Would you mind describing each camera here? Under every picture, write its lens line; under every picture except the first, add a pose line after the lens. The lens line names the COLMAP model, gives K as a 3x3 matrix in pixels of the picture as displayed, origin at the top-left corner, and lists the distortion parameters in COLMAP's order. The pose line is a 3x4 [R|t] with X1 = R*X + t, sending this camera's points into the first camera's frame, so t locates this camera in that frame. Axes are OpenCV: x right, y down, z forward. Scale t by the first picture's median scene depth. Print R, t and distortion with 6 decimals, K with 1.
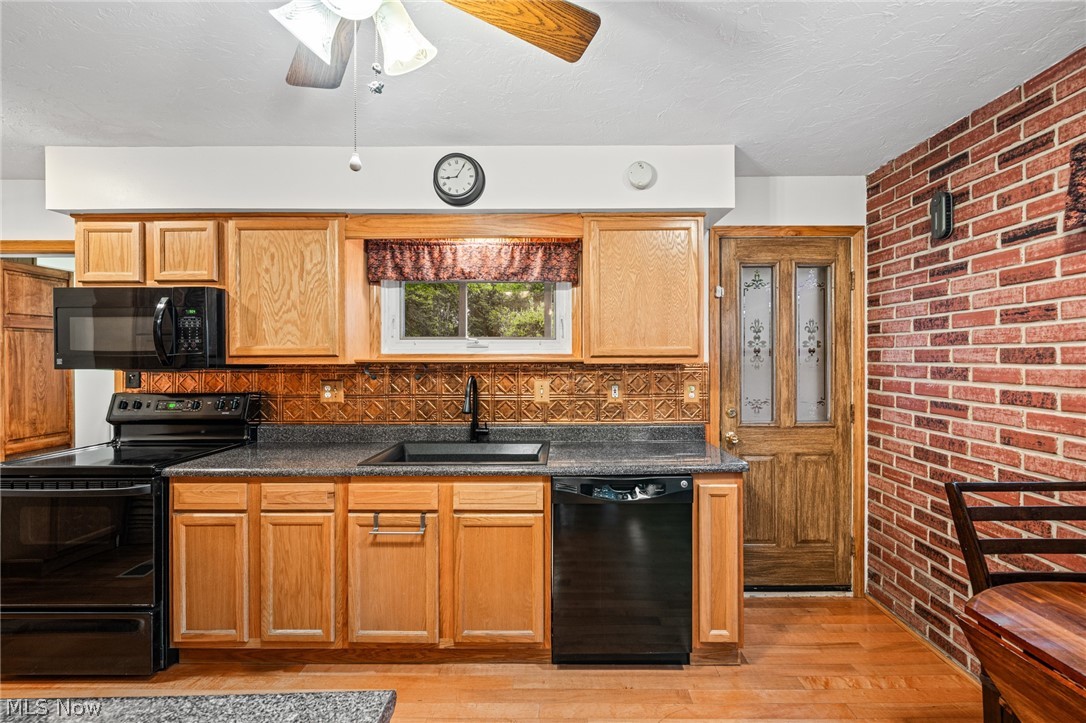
lens RADIAL K [[436.6, 0, 543.5], [0, 436.6, 360.5], [0, 0, 1]] dist [-0.001563, 0.000068]
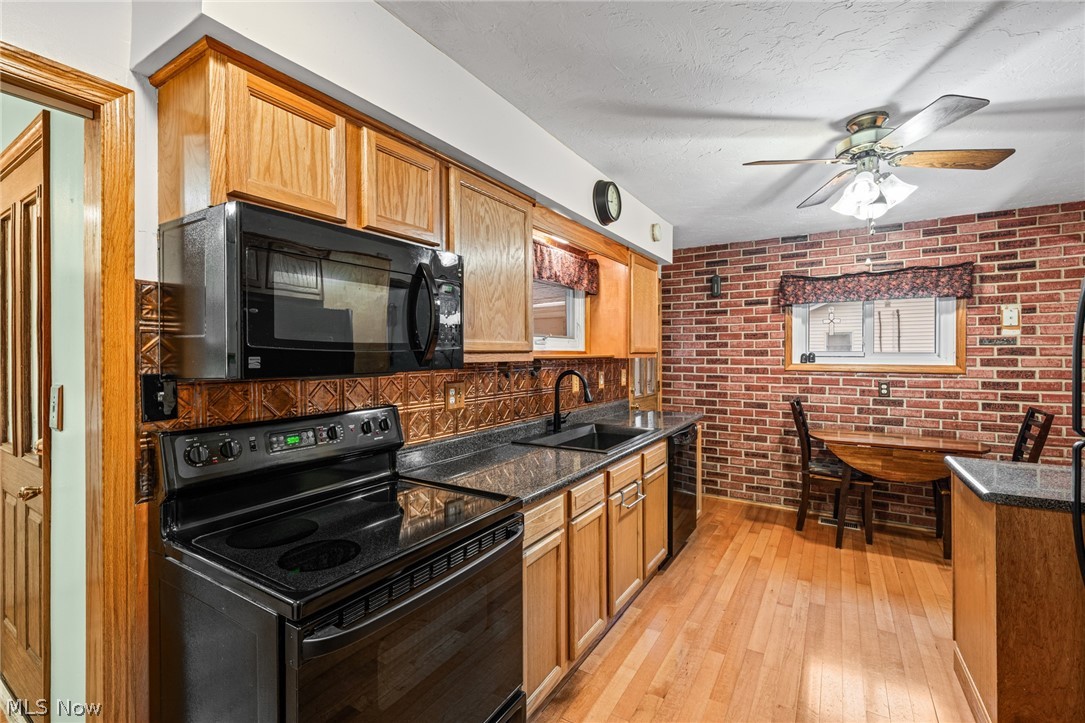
lens RADIAL K [[474.6, 0, 540.3], [0, 474.6, 355.5], [0, 0, 1]] dist [0.000366, -0.000065]
pose [[0.535214, -0.002871, 0.844711, -1.402789], [0.007981, 0.999967, -0.001658, -0.001353], [-0.844679, 0.007629, 0.535220, 0.475146]]
